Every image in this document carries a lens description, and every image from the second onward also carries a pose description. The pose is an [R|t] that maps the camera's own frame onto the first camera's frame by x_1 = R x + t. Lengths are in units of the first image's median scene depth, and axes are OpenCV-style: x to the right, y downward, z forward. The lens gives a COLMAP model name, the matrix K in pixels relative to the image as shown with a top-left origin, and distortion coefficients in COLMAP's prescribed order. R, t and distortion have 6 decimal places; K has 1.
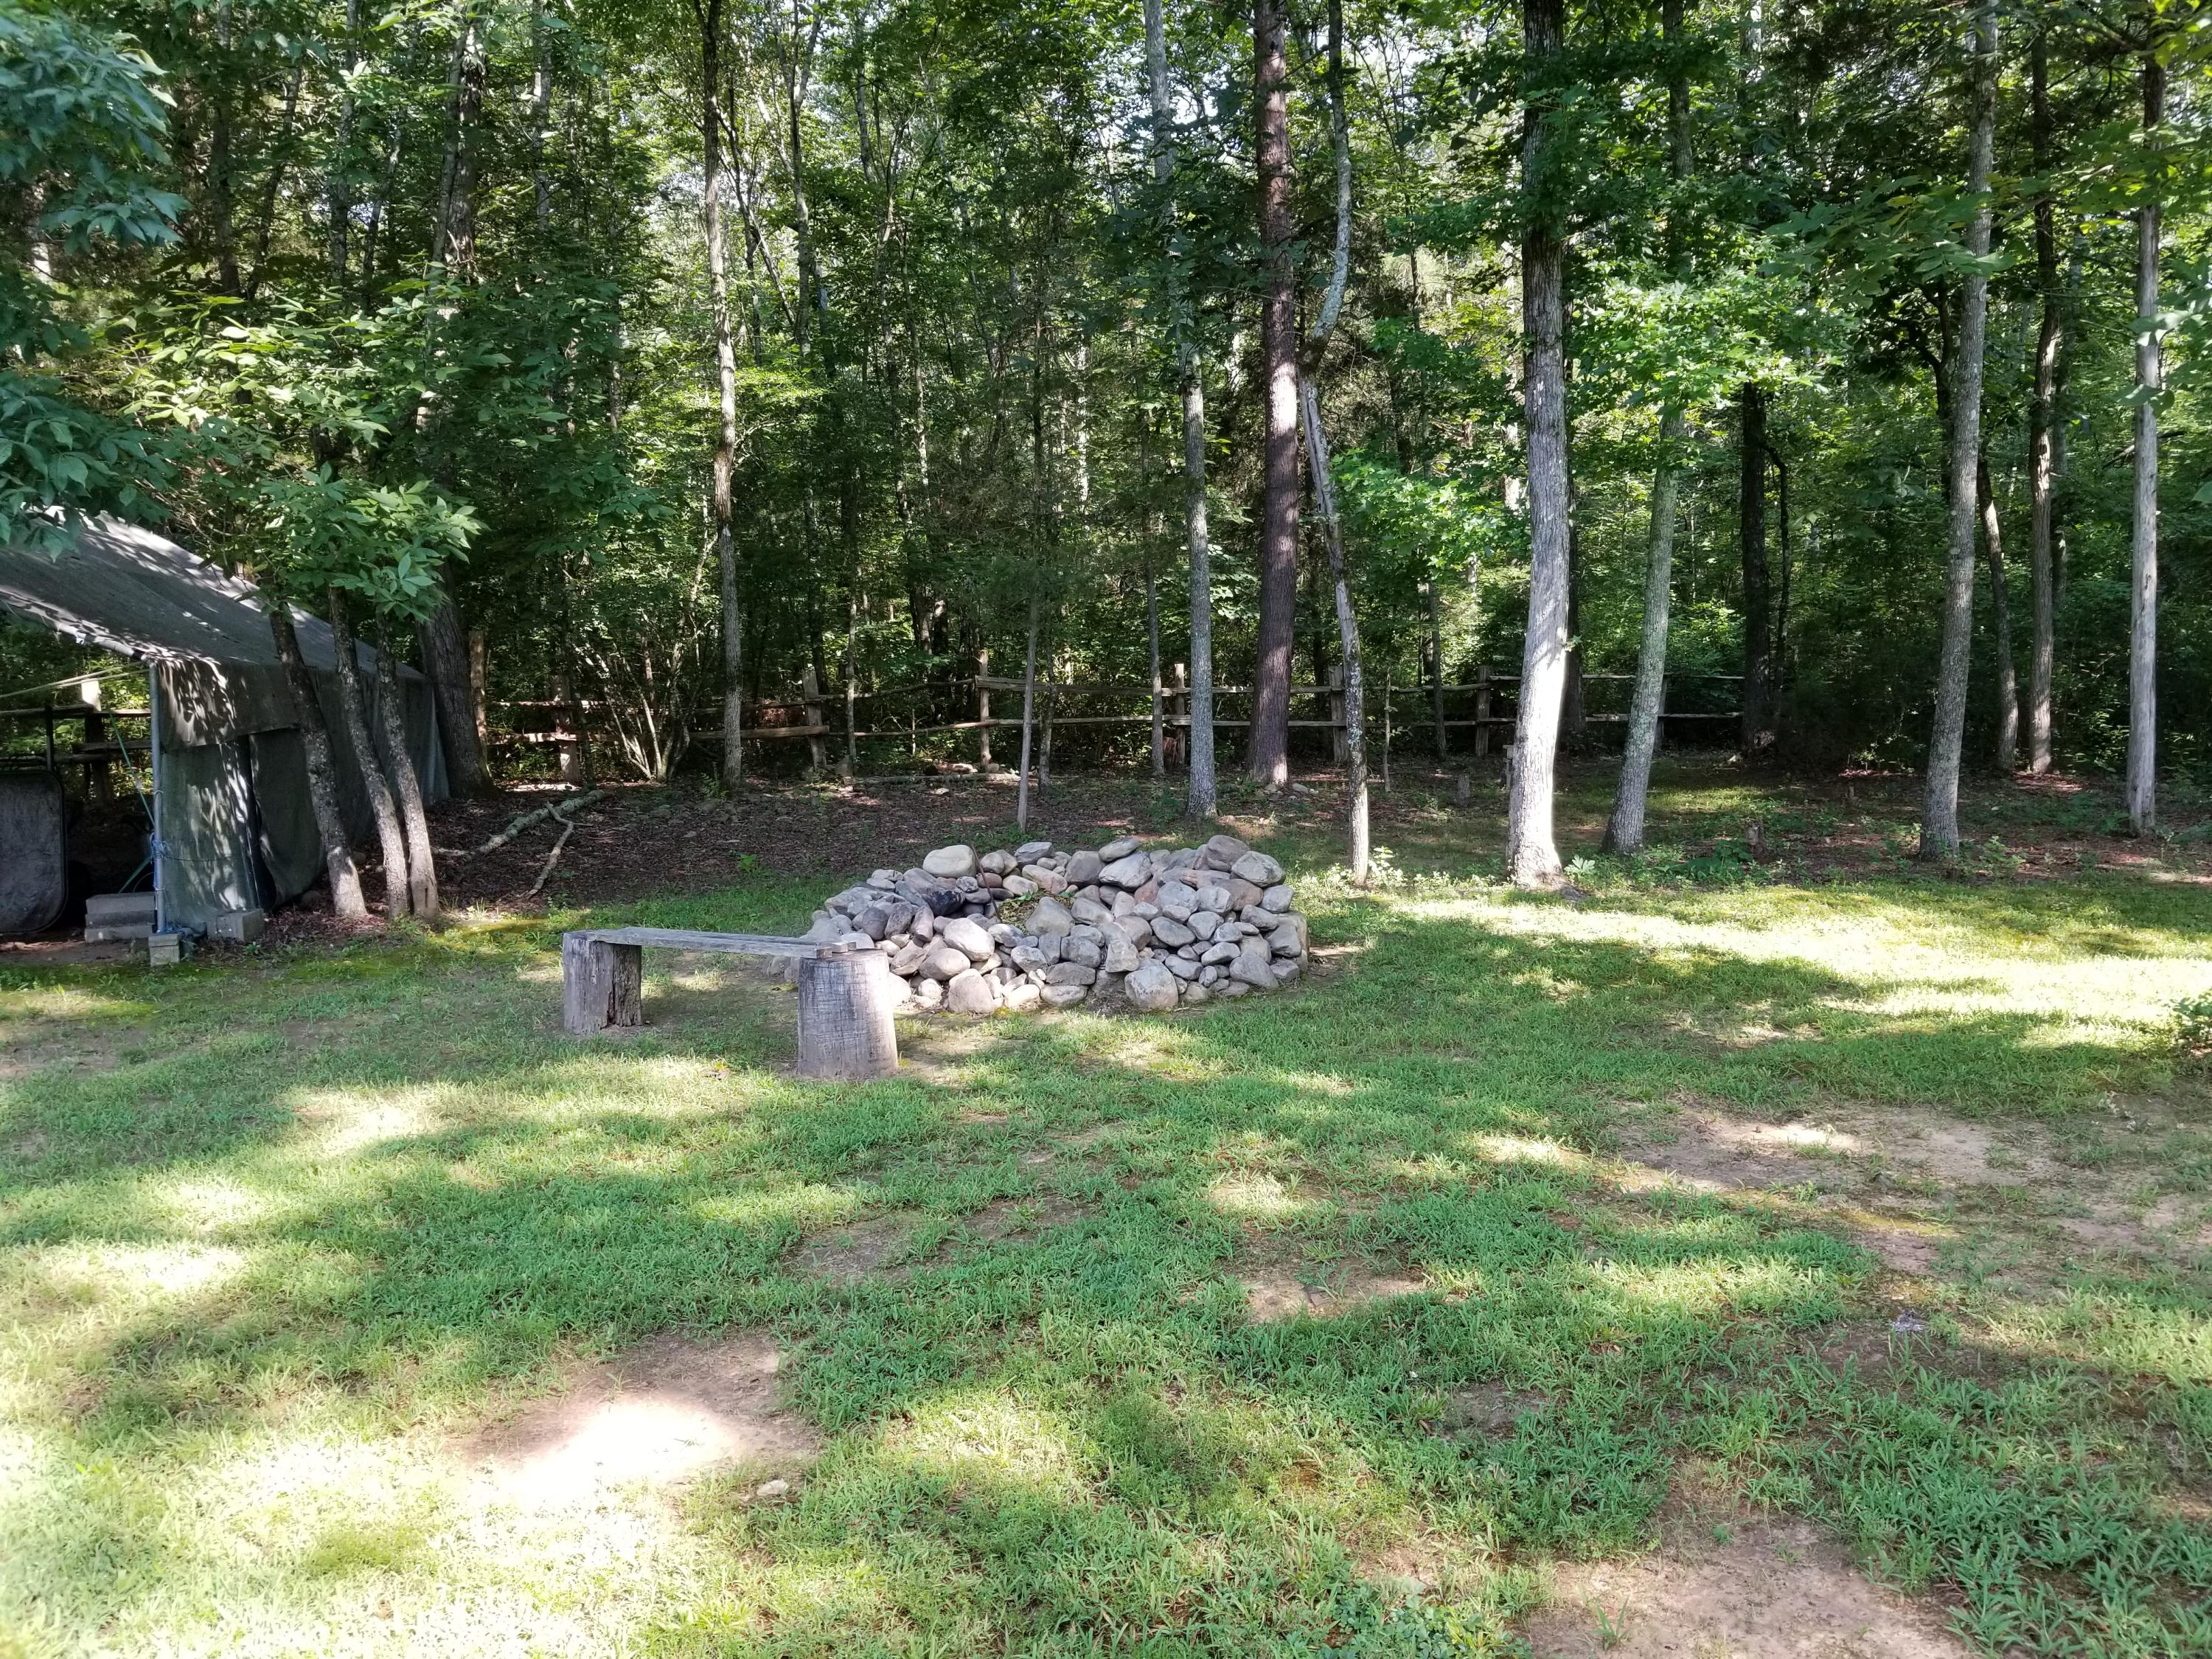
lens RADIAL K [[1775.1, 0, 1120.0], [0, 1775.1, 835.3], [0, 0, 1]] dist [0.048538, -0.084555]
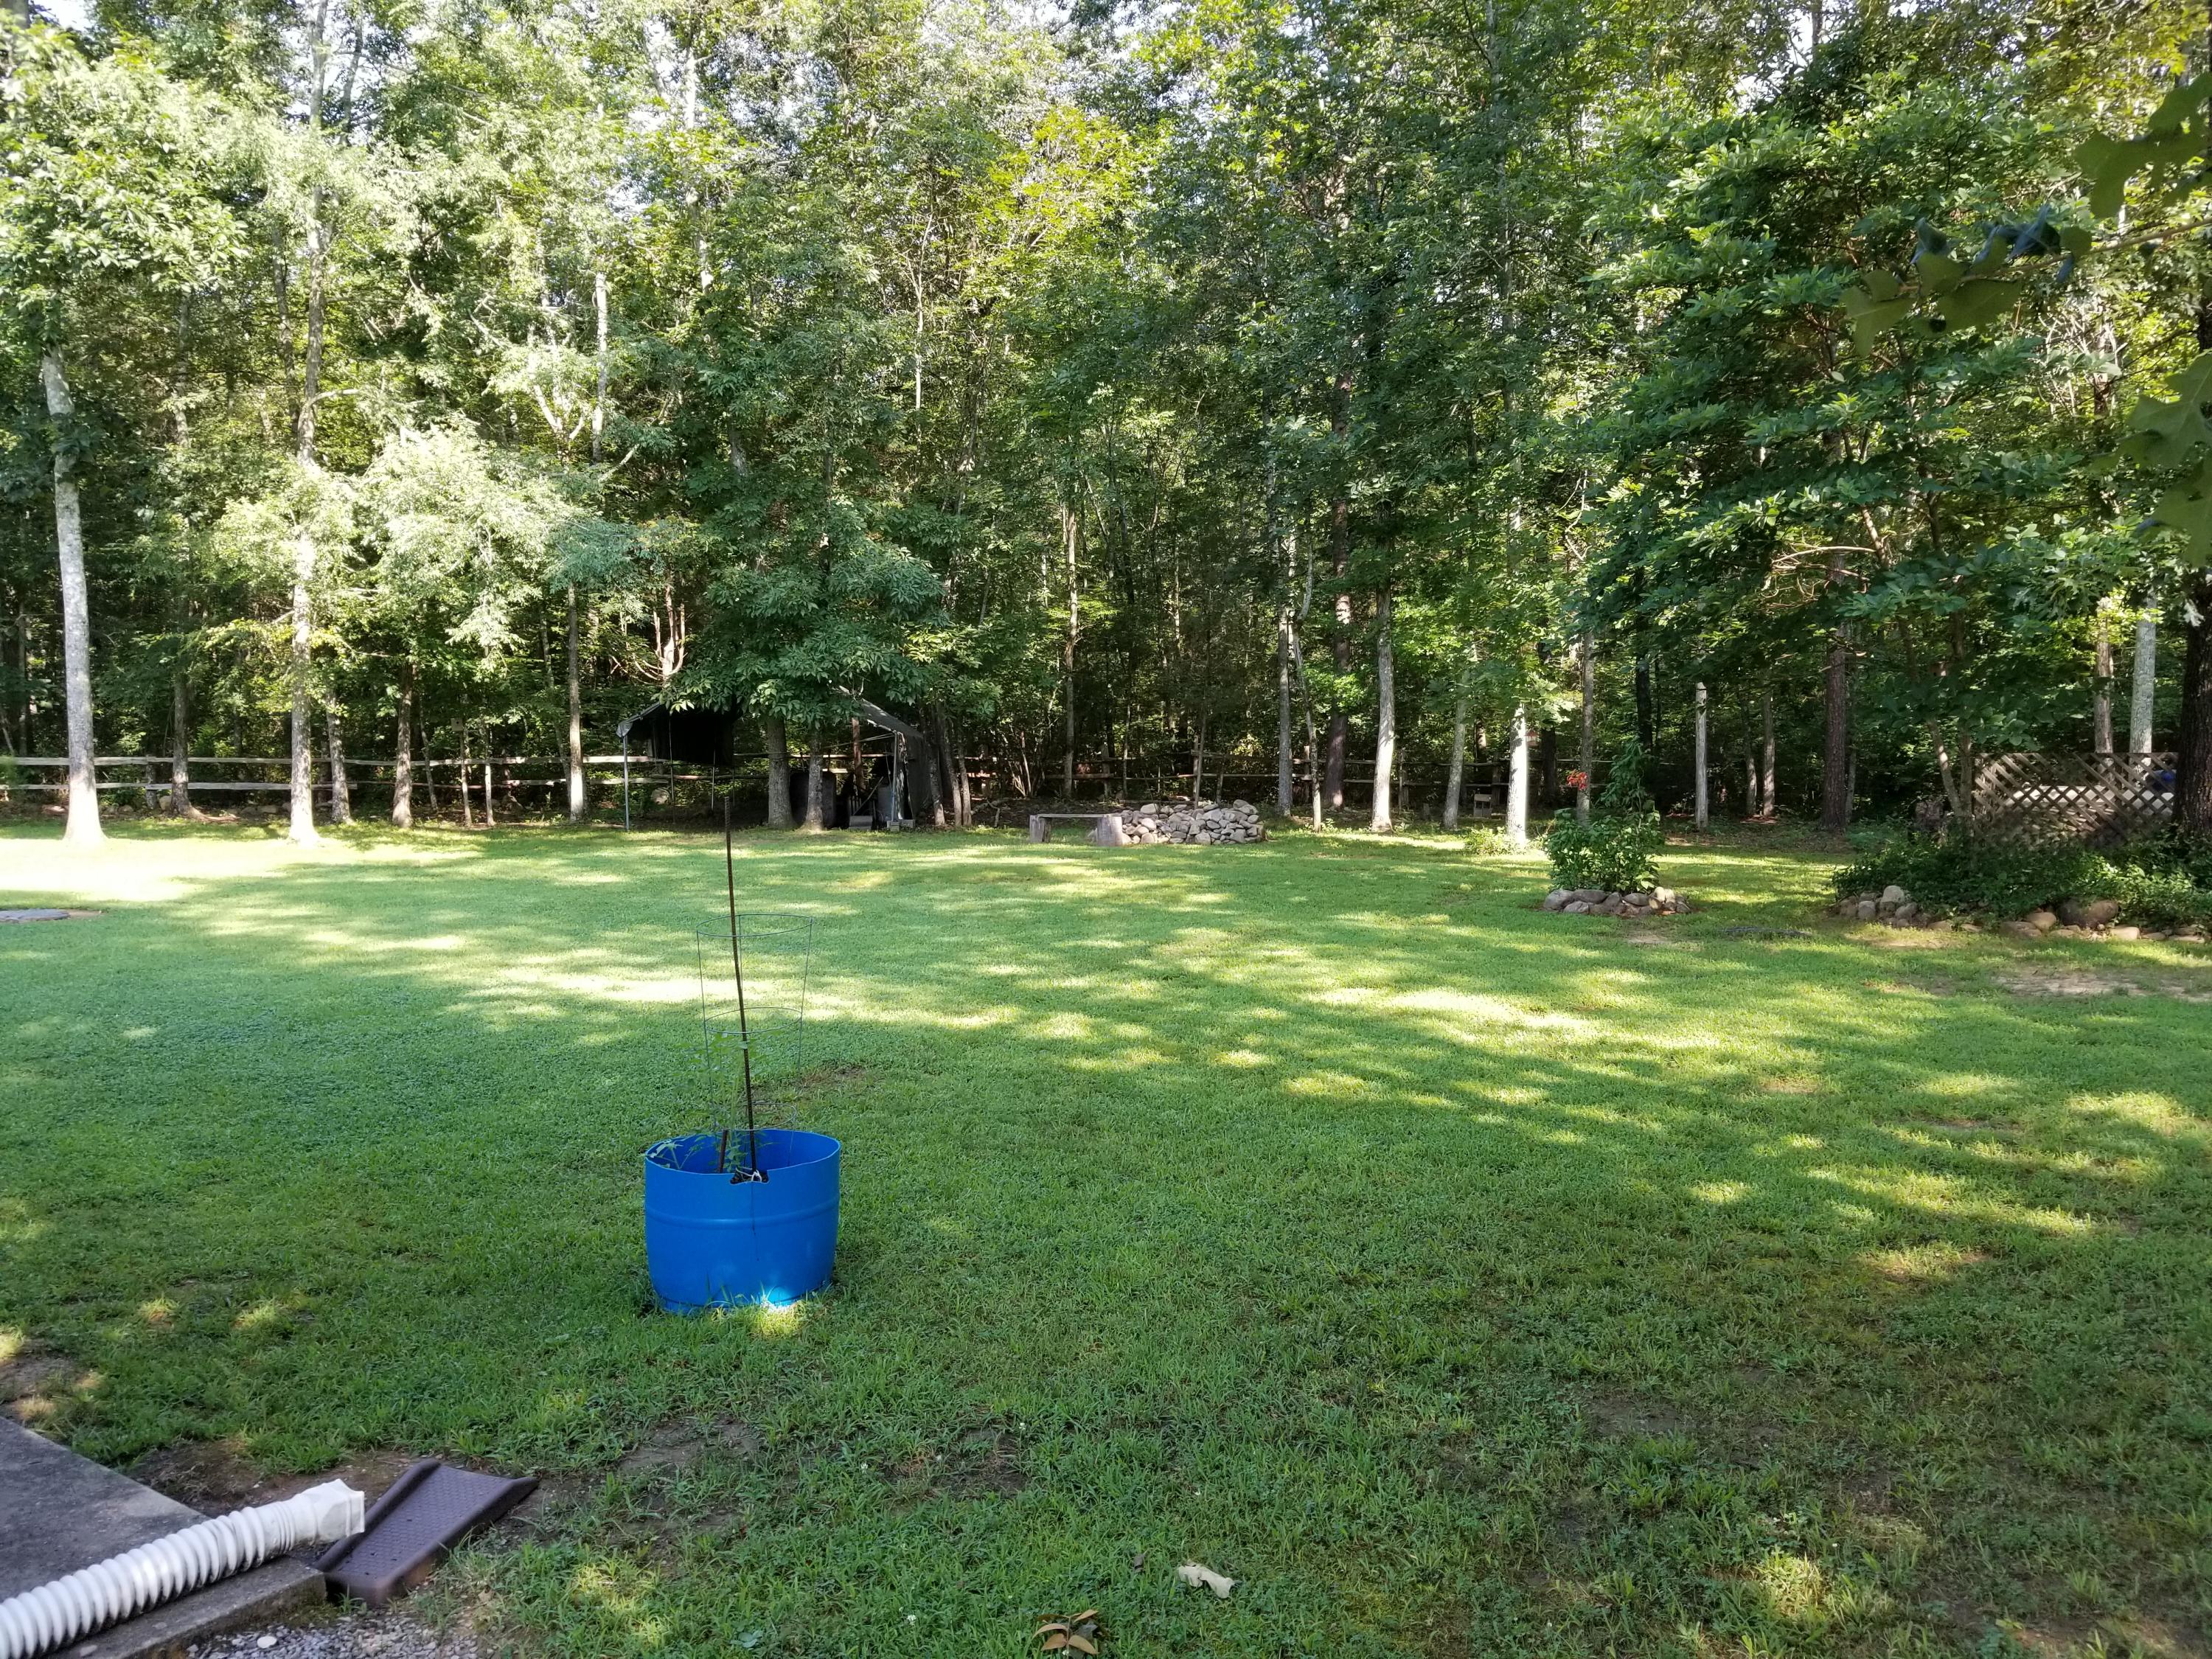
lens RADIAL K [[1775.1, 0, 1101.5], [0, 1775.1, 834.0], [0, 0, 1]] dist [0.048538, -0.084555]
pose [[0.983942, 0.030063, -0.175939, 0.206834], [-0.038704, 0.998197, -0.045886, 0.118084], [0.174243, 0.051958, 0.983331, -1.133756]]
